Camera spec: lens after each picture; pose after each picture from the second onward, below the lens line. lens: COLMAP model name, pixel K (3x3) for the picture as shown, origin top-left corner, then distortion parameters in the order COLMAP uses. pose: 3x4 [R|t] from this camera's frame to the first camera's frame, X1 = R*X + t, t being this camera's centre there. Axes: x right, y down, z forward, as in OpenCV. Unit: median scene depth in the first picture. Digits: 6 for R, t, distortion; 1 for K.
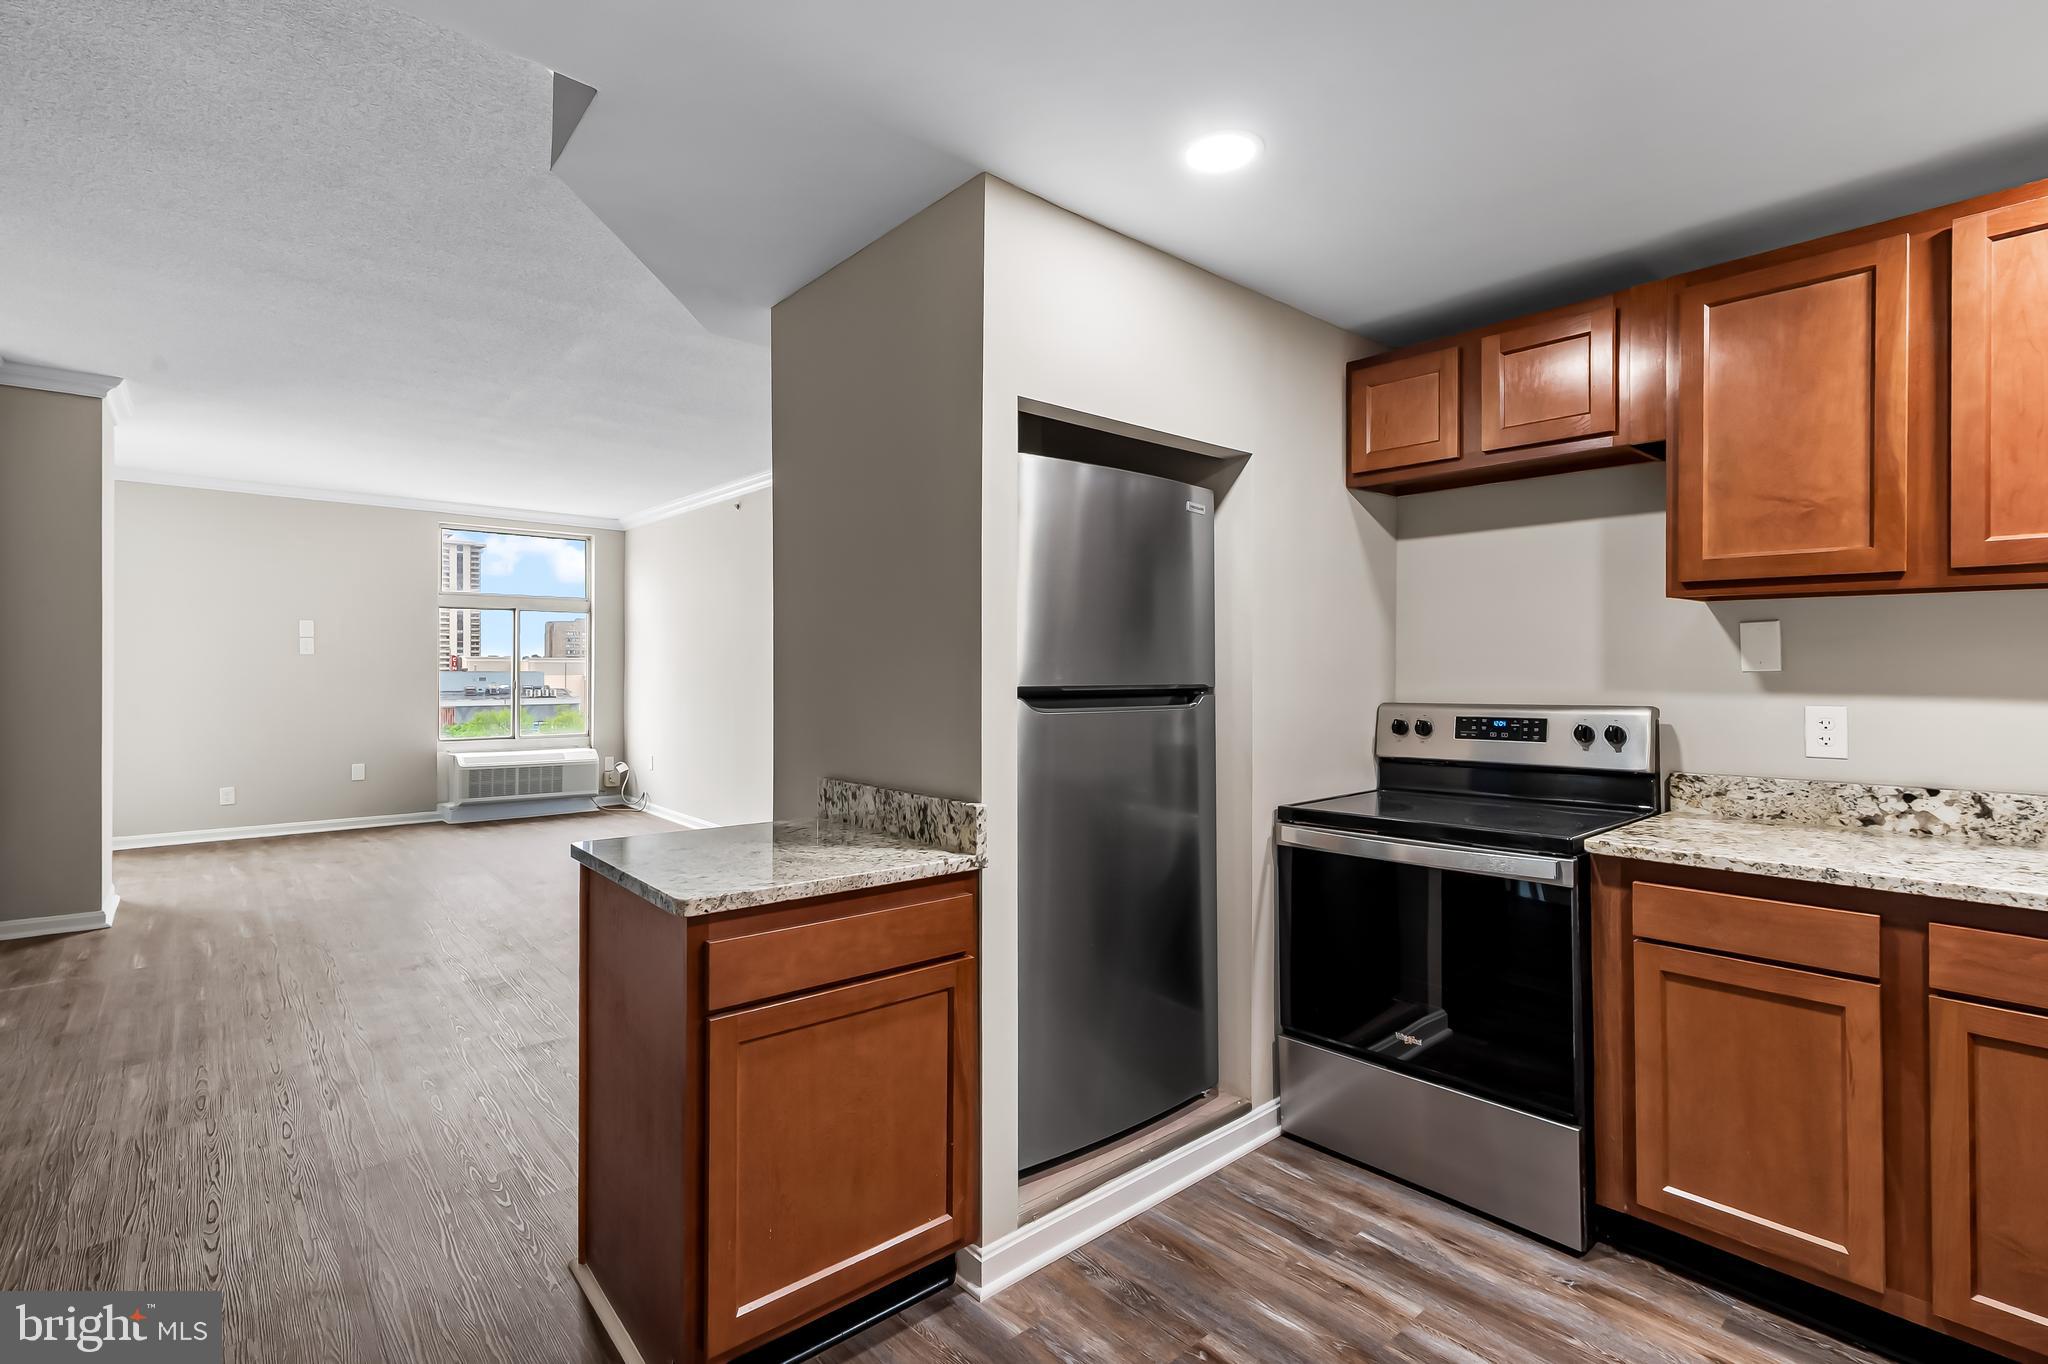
lens RADIAL K [[930.7, 0, 1036.8], [0, 930.7, 670.6], [0, 0, 1]] dist [0.005851, -0.002132]
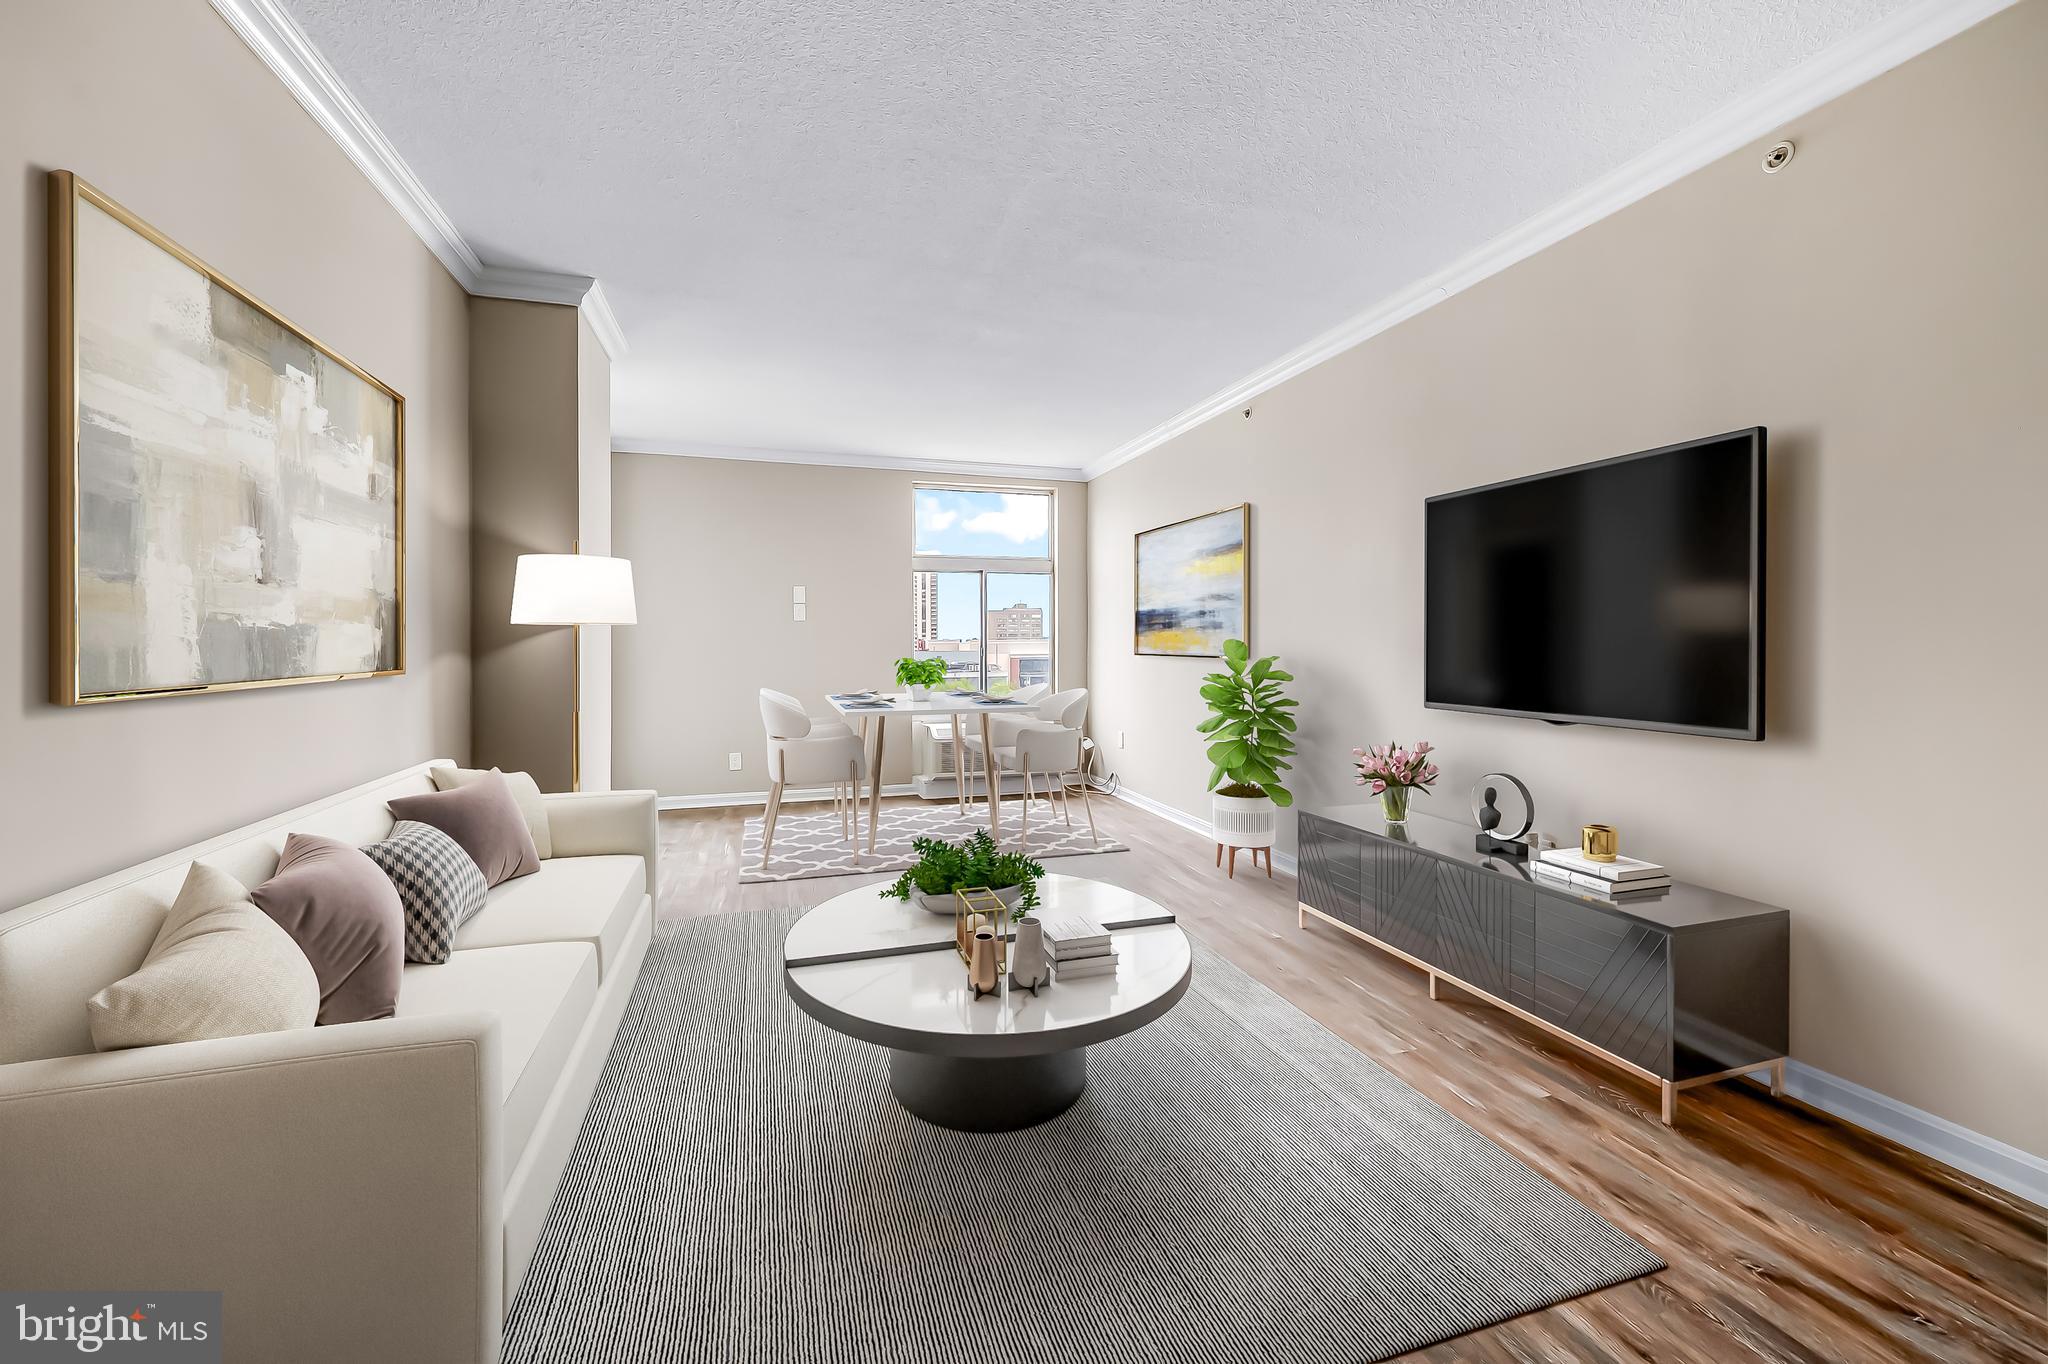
lens RADIAL K [[824.2, 0, 1041.2], [0, 824.2, 653.4], [0, 0, 1]] dist [0.008443, -0.001934]
pose [[0.916120, -0.005542, -0.400865, -0.531278], [0.007440, 0.999967, 0.003178, 0.044749], [0.400834, -0.005894, 0.916132, 0.810268]]
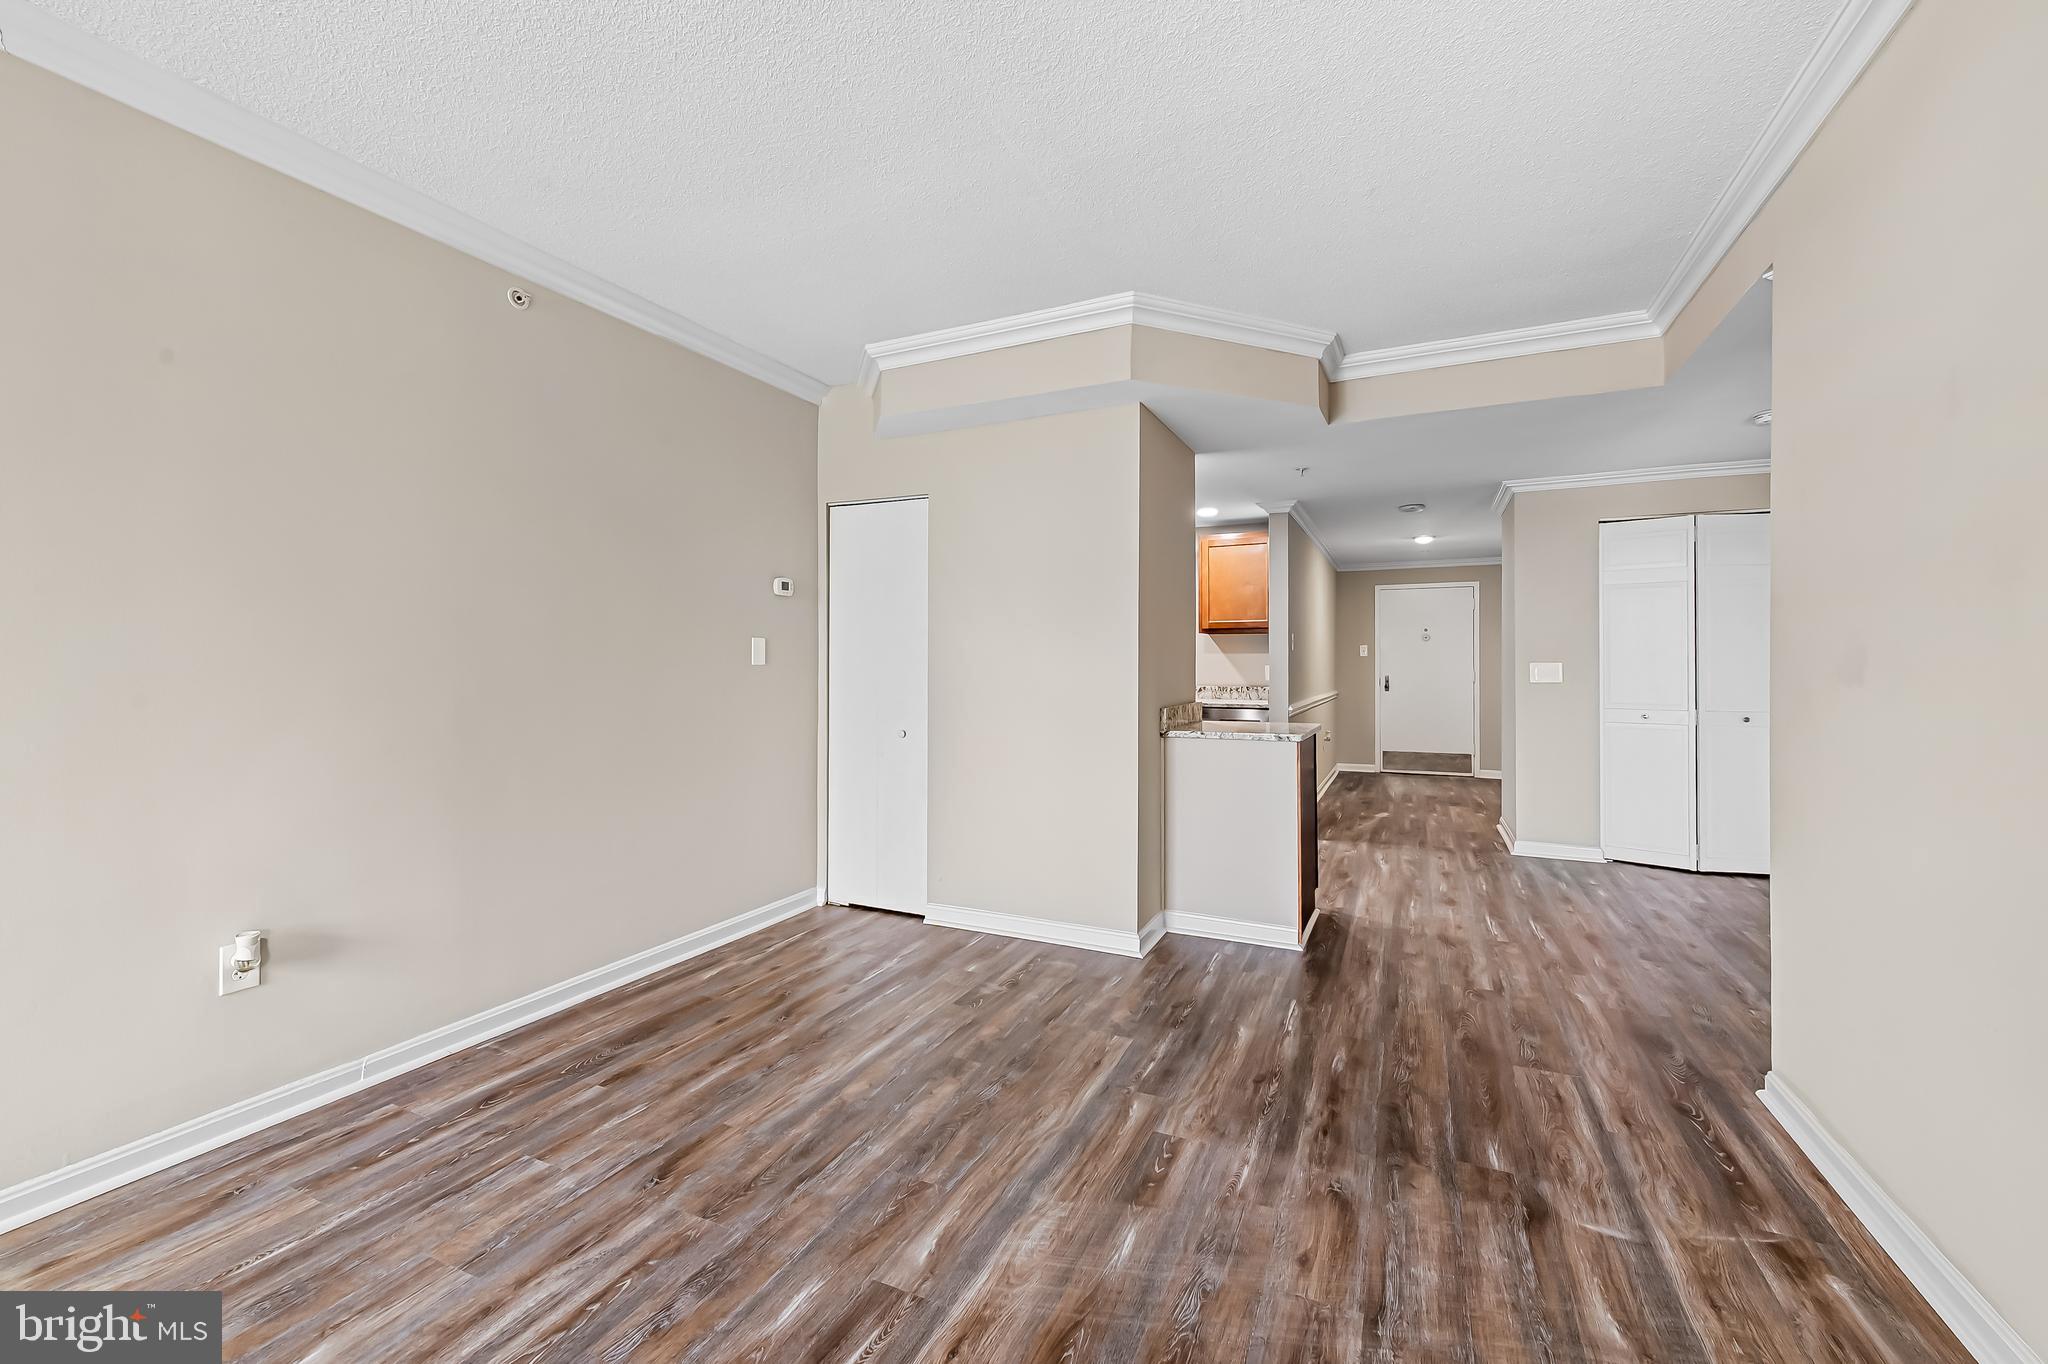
lens RADIAL K [[824.2, 0, 1026.7], [0, 824.2, 671.3], [0, 0, 1]] dist [0.008443, -0.001934]
pose [[-0.389326, -0.014245, 0.920990, -1.431931], [0.002882, 0.999857, 0.016683, 0.008608], [-0.921095, 0.009149, -0.389230, 1.668589]]
